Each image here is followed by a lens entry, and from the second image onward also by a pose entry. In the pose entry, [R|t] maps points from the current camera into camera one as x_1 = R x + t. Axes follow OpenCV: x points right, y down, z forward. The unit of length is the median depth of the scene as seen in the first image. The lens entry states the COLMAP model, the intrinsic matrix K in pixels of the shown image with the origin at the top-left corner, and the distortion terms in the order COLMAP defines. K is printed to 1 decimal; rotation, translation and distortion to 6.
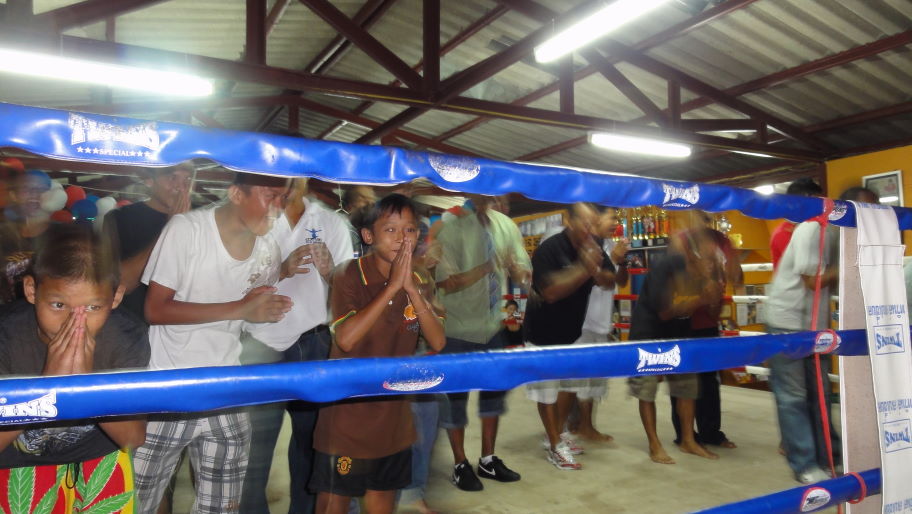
lens RADIAL K [[641.0, 0, 460.4], [0, 641.0, 262.0], [0, 0, 1]] dist [-0.040239, 0.002738]
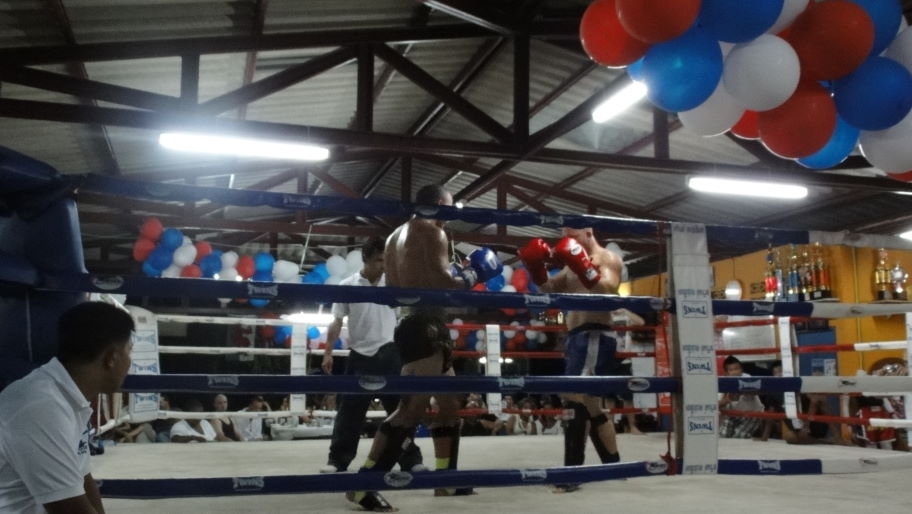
lens RADIAL K [[863.5, 0, 450.7], [0, 863.5, 250.4], [0, 0, 1]] dist [-0.015373, 0.000000]
pose [[0.974054, -0.018000, -0.225601, 0.124225], [-0.006676, 0.994113, -0.108140, 0.048405], [0.226219, 0.106840, 0.968199, -0.313849]]
